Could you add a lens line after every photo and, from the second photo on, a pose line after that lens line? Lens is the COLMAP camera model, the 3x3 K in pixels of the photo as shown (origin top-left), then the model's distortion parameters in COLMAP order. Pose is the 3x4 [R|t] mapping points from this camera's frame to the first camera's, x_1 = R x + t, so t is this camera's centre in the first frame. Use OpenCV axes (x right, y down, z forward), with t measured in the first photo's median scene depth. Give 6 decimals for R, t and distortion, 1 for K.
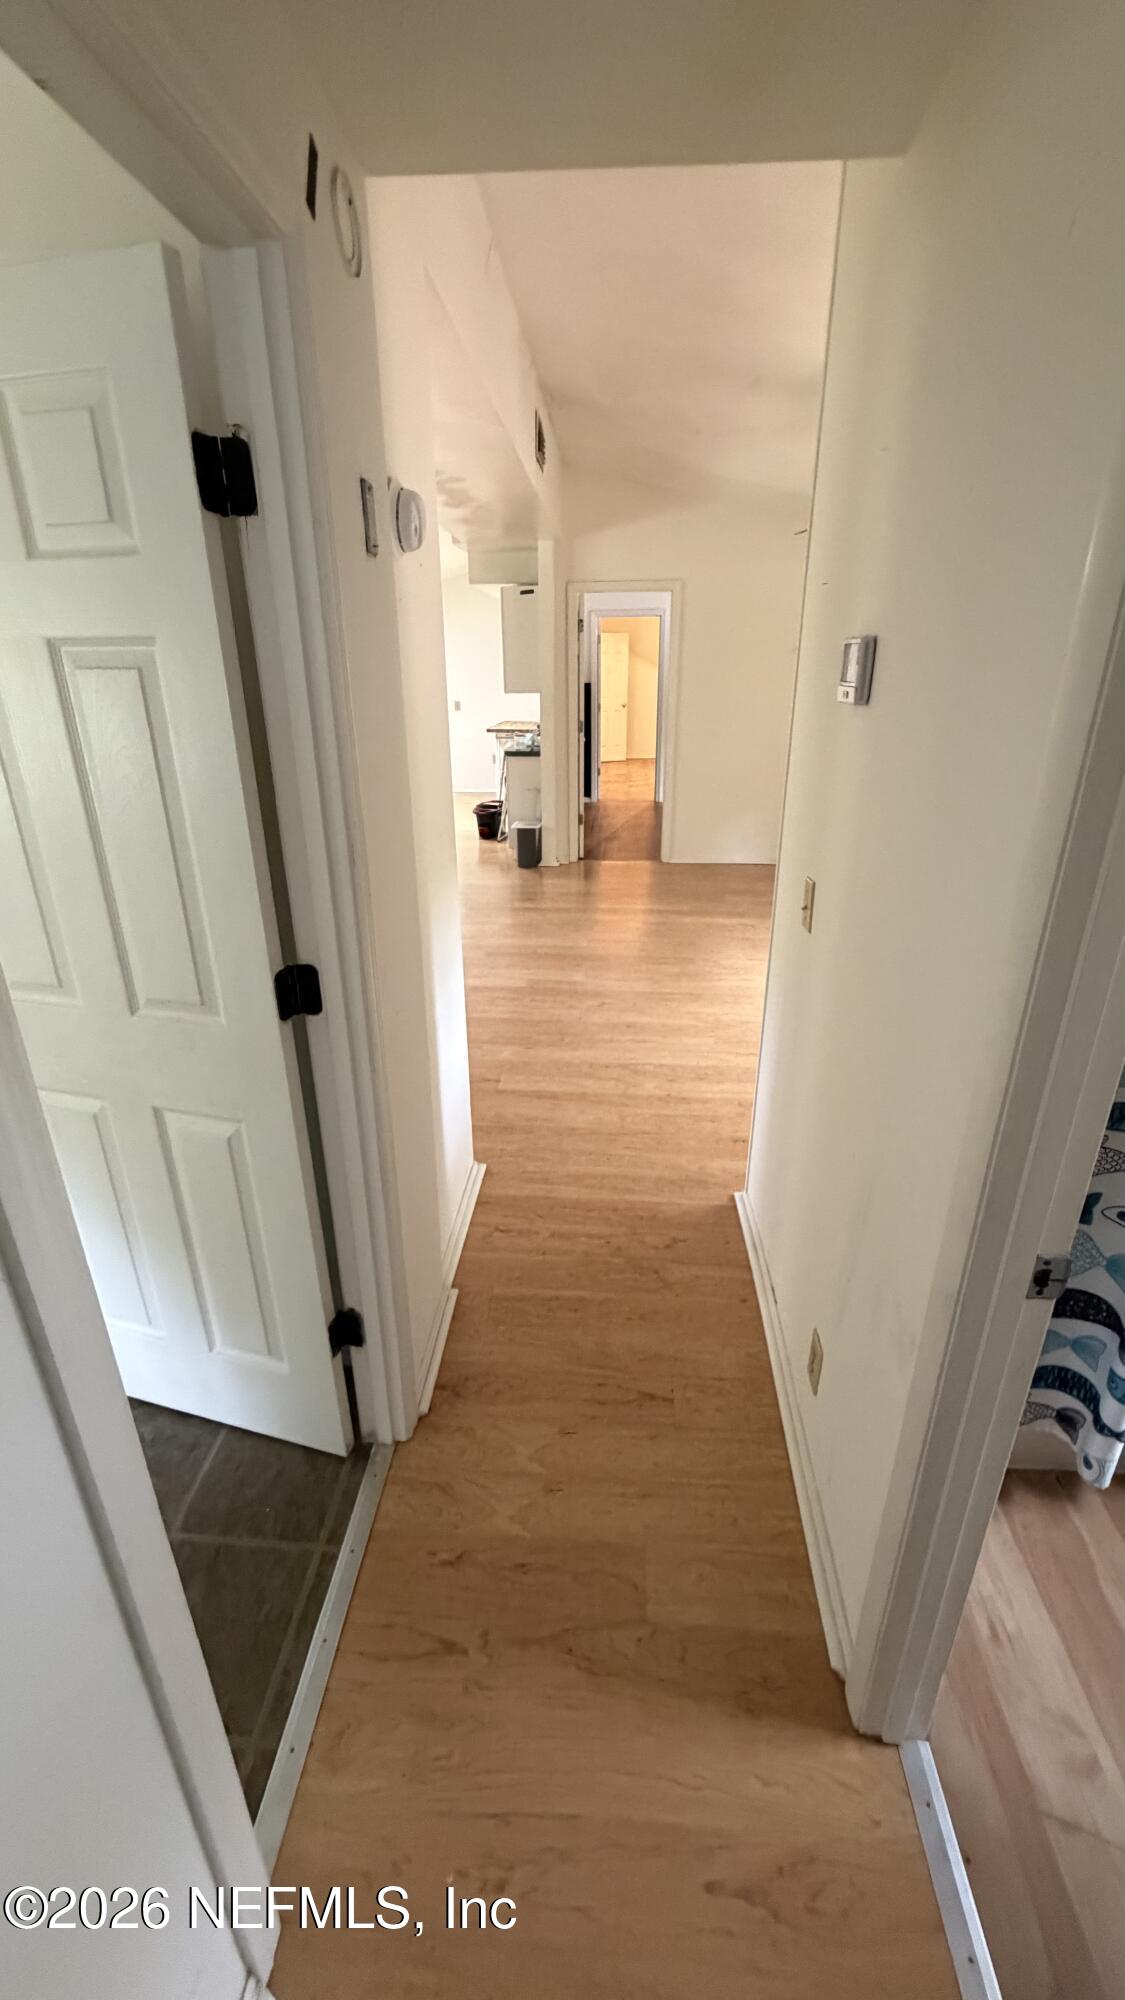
lens RADIAL K [[801.1, 0, 562.5], [0, 801.1, 1000.0], [0, 0, 1]] dist [-0.002101, 0.000517]
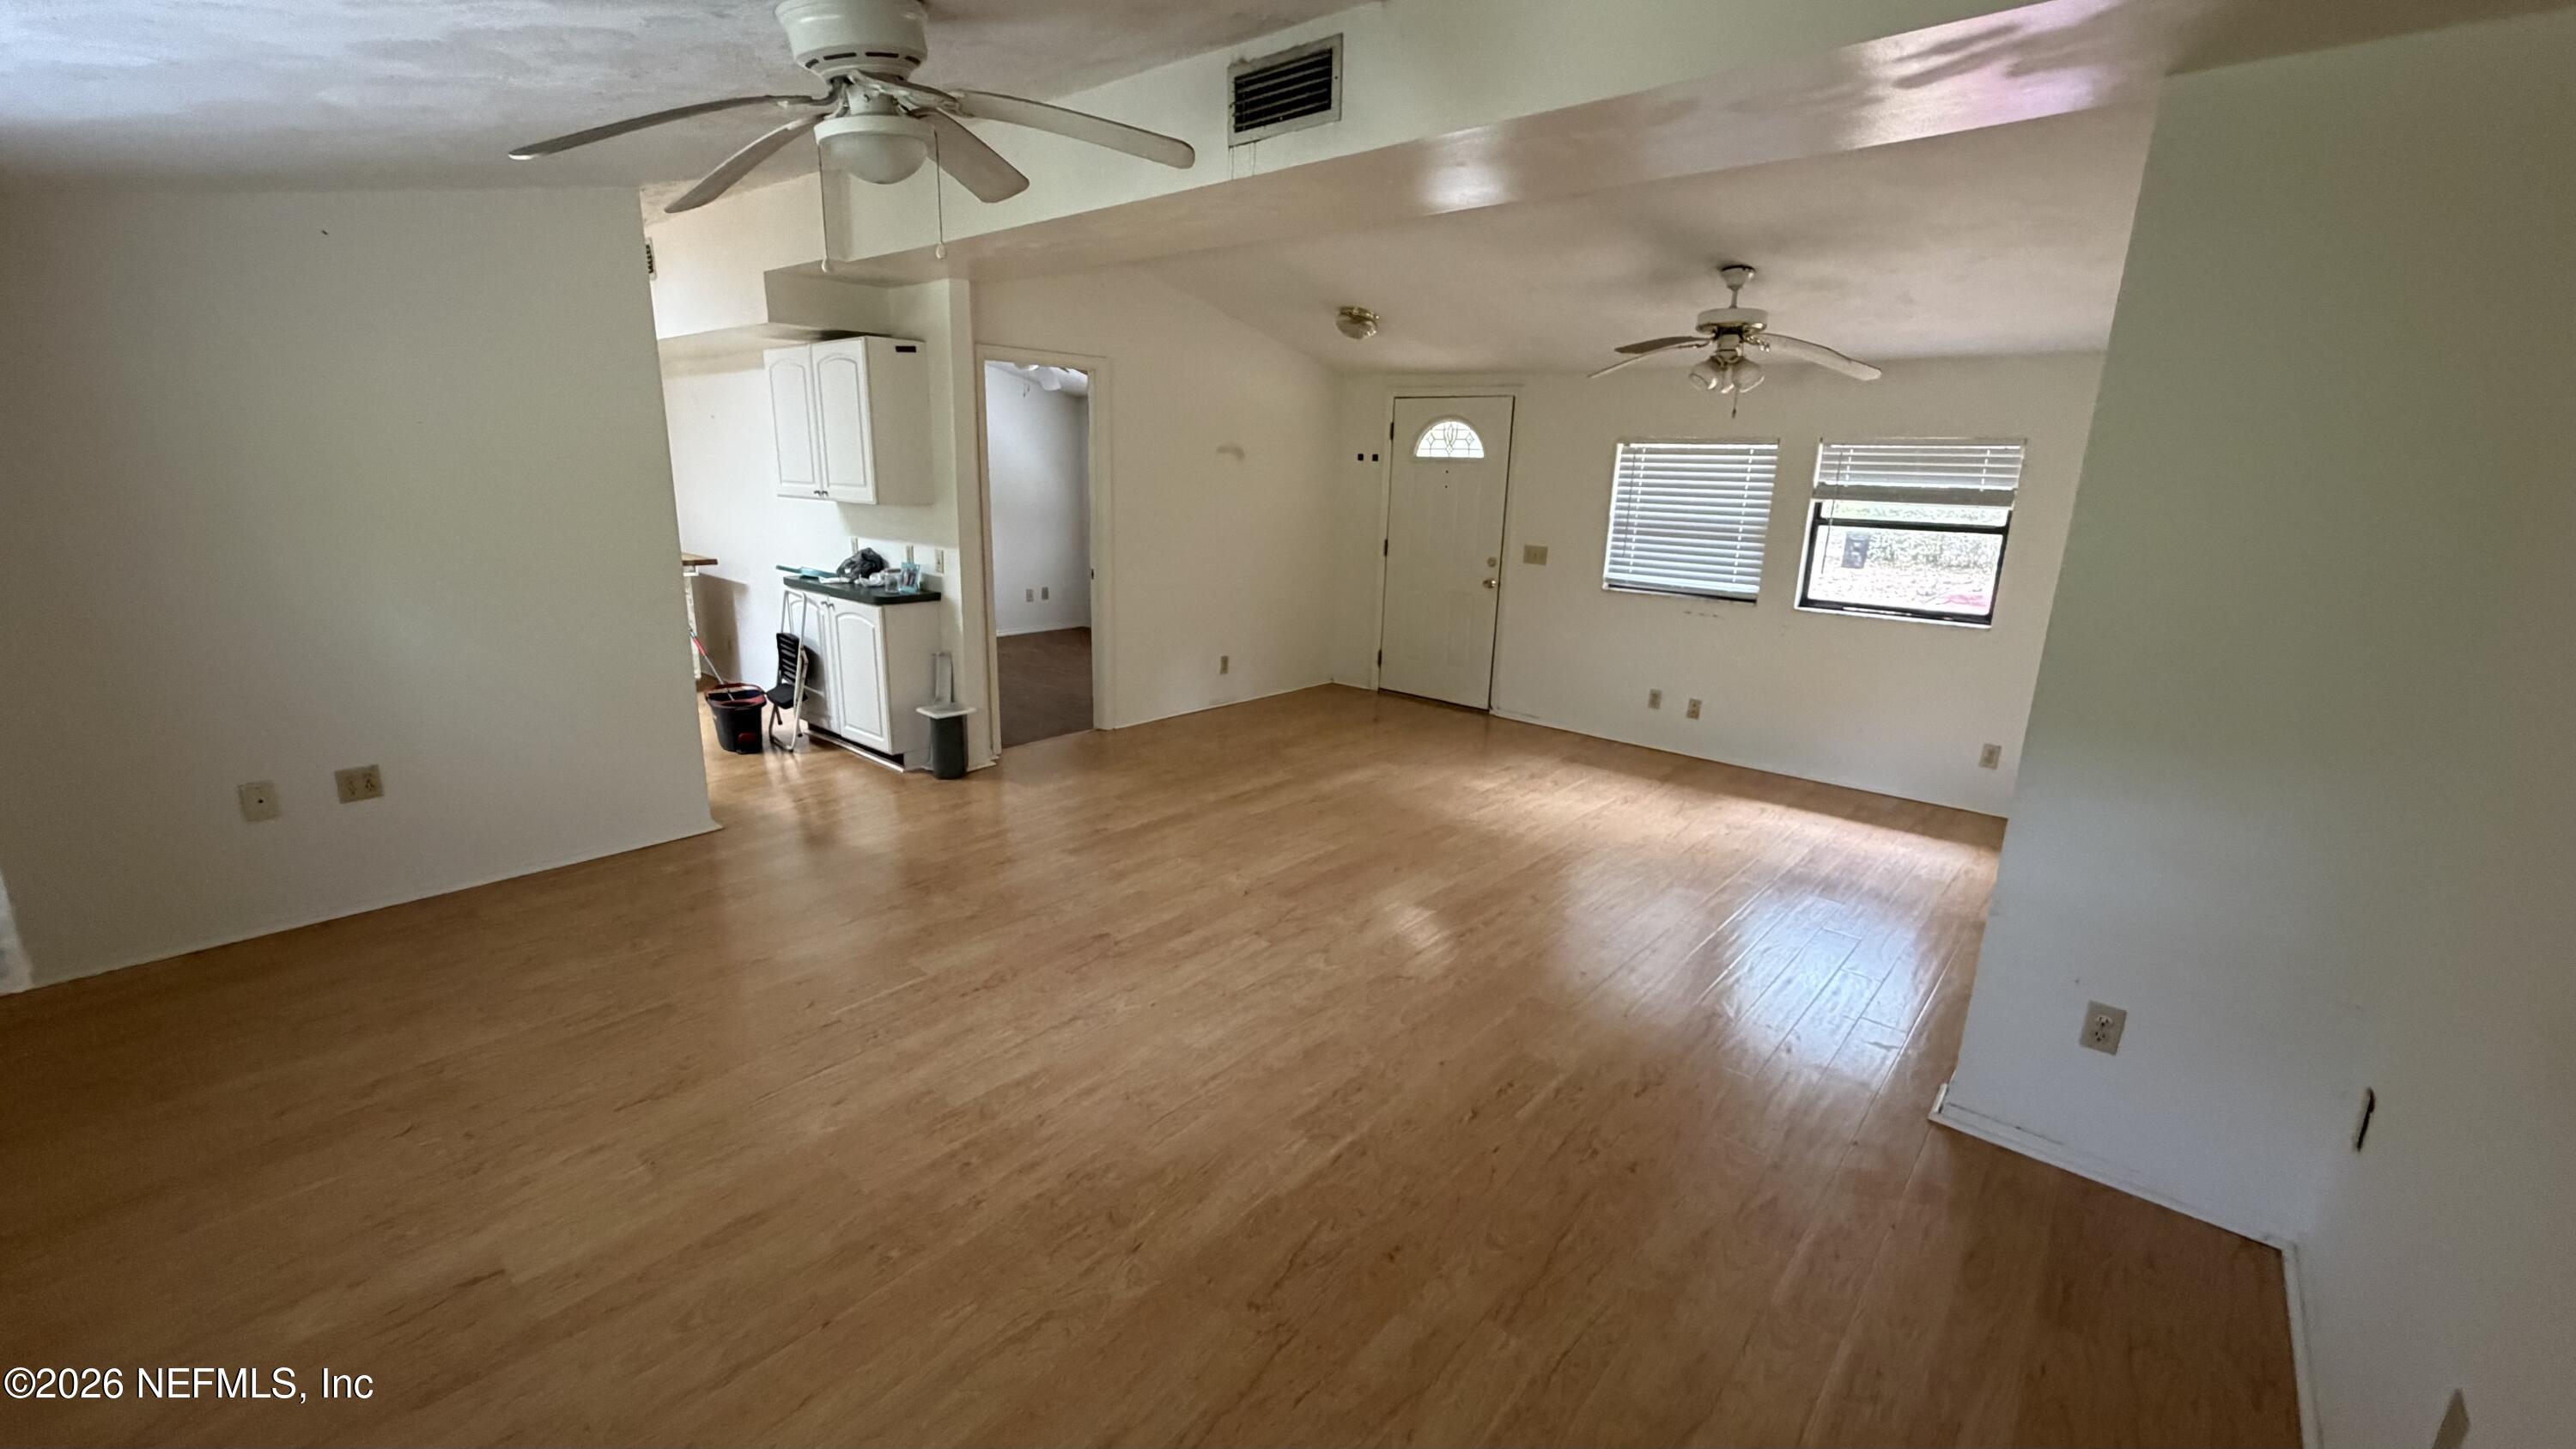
lens RADIAL K [[1031.9, 0, 1278.4], [0, 1031.9, 726.4], [0, 0, 1]] dist [-0.002101, 0.000517]
pose [[0.603453, -0.174803, 0.778003, -0.760735], [0.284448, 0.958677, -0.005232, -0.196837], [-0.744939, 0.224459, 0.628239, 0.481195]]
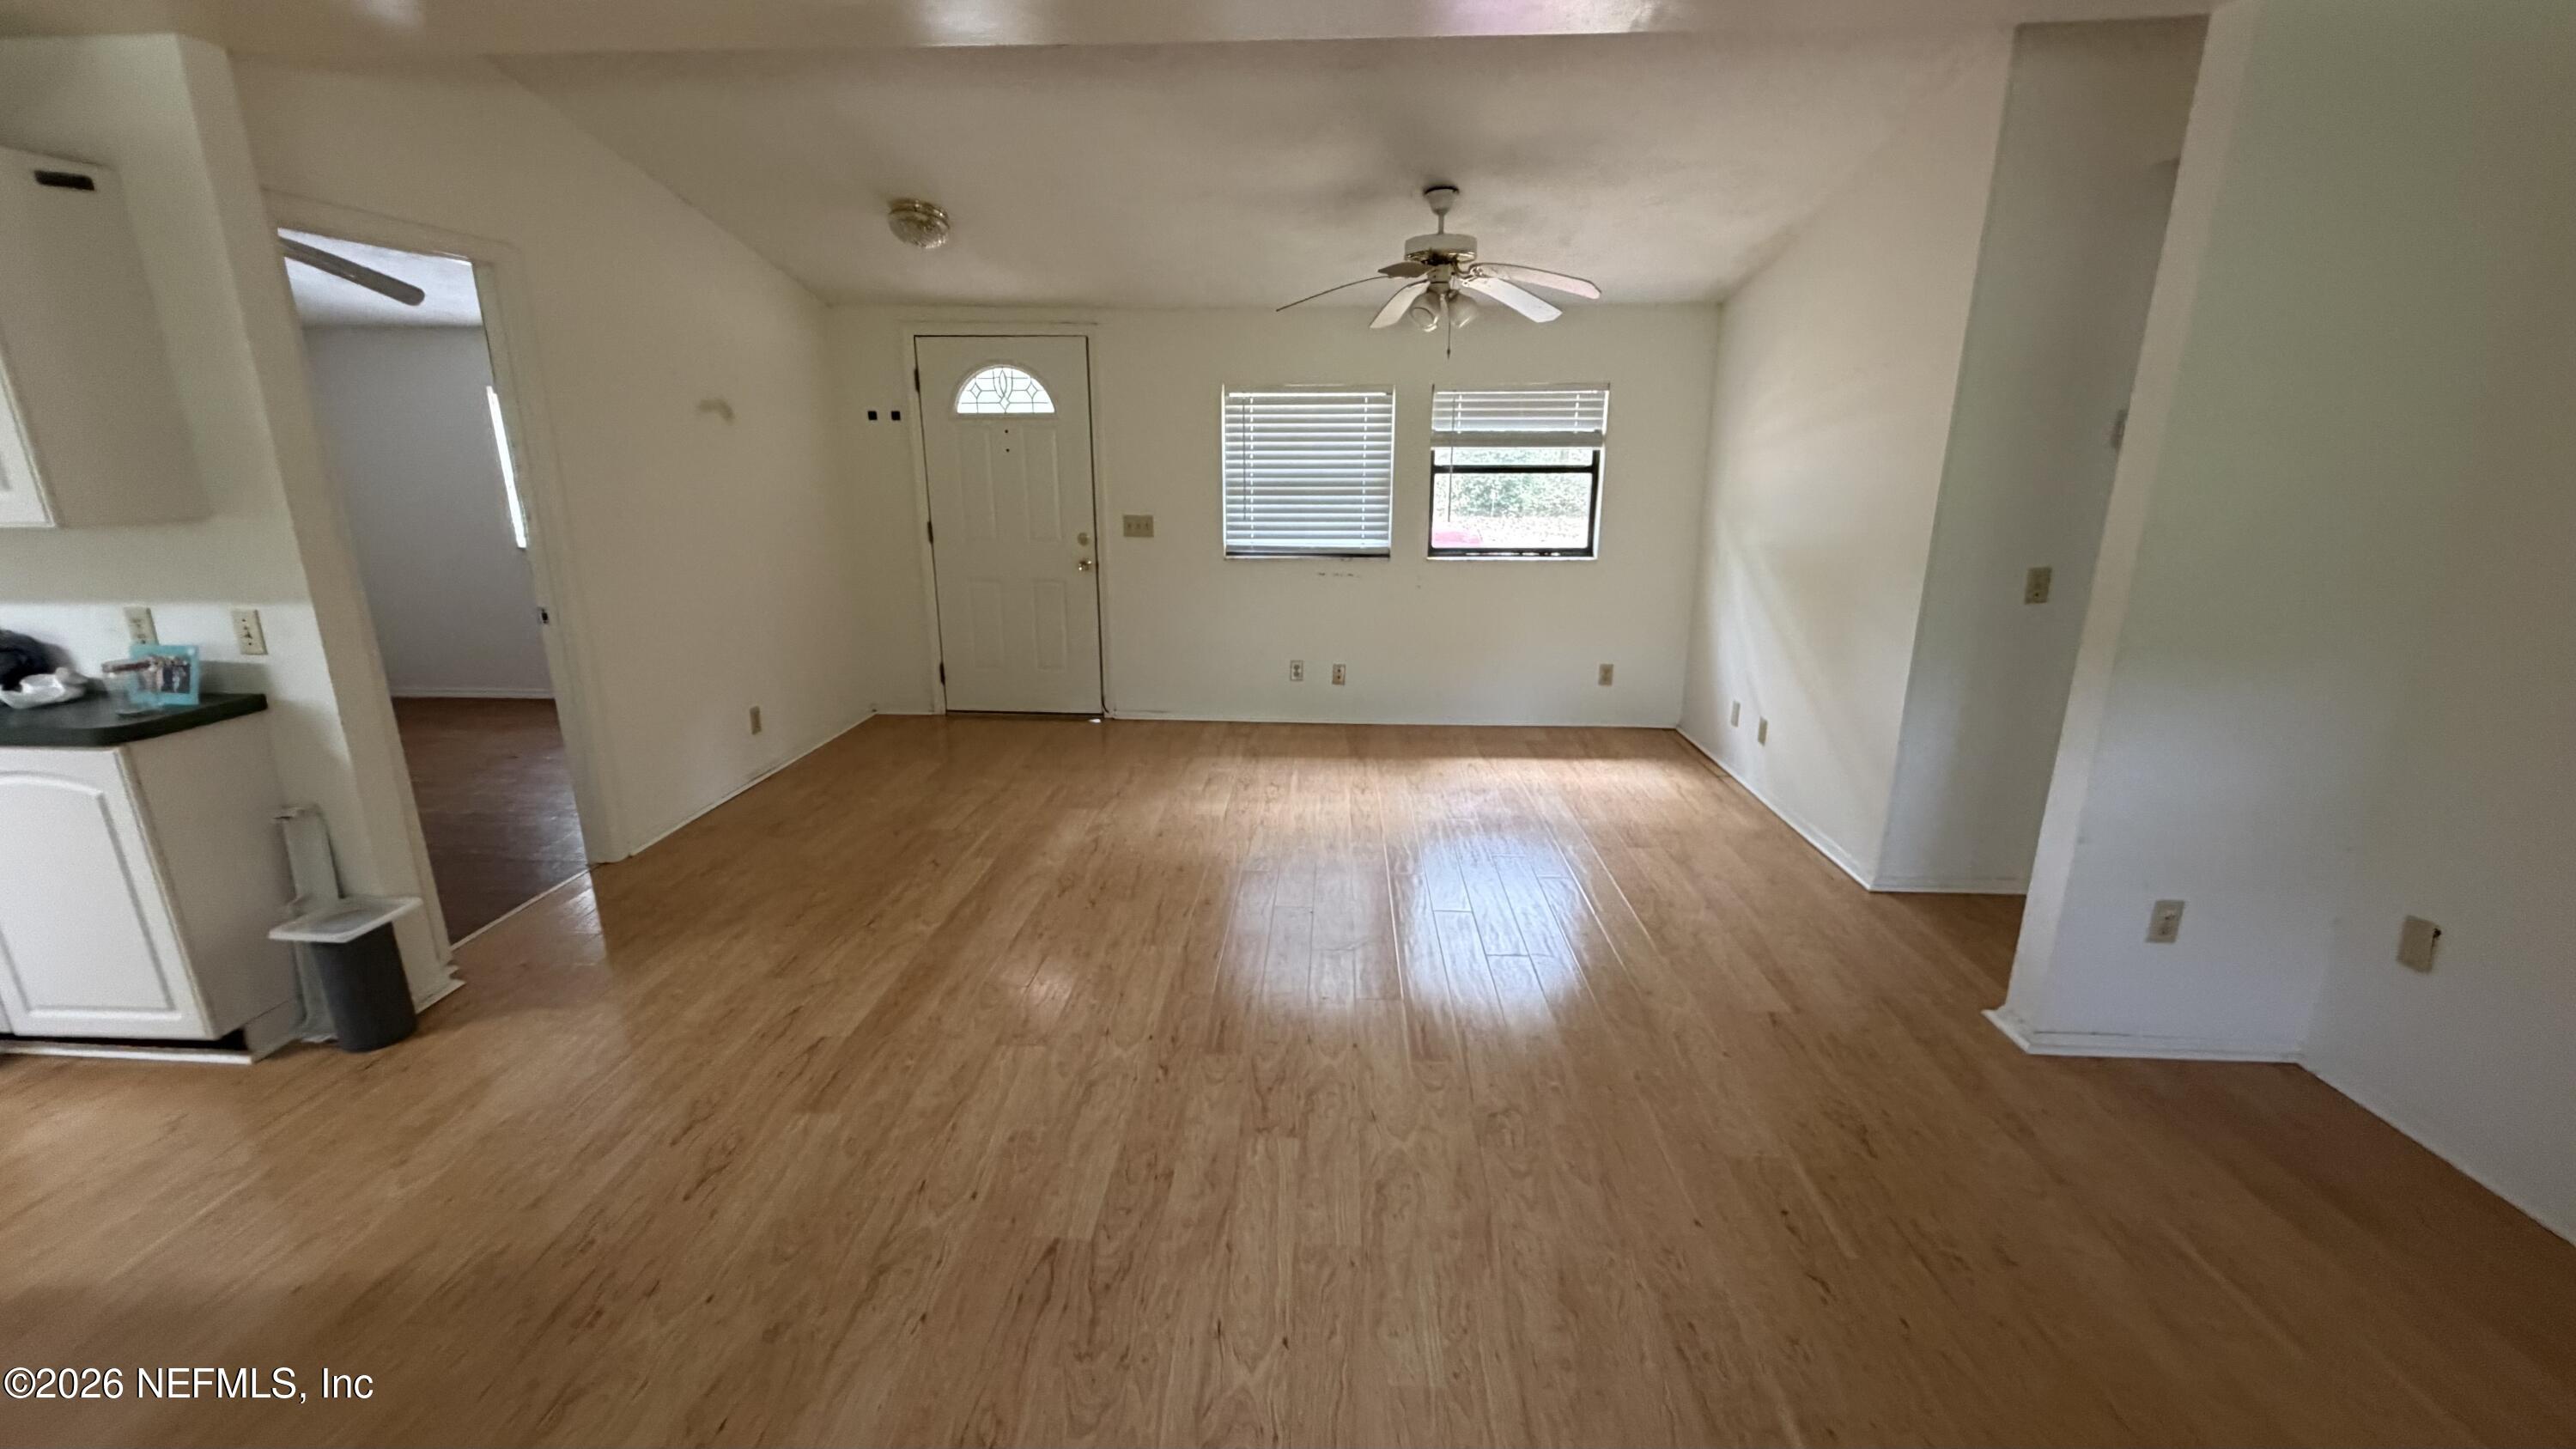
lens RADIAL K [[1031.9, 0, 1278.4], [0, 1031.9, 726.4], [0, 0, 1]] dist [-0.002101, 0.000517]
pose [[-0.013200, -0.263595, 0.964543, -0.628787], [0.393535, 0.885408, 0.247354, -0.364100], [-0.919215, 0.382846, 0.092047, 0.902828]]
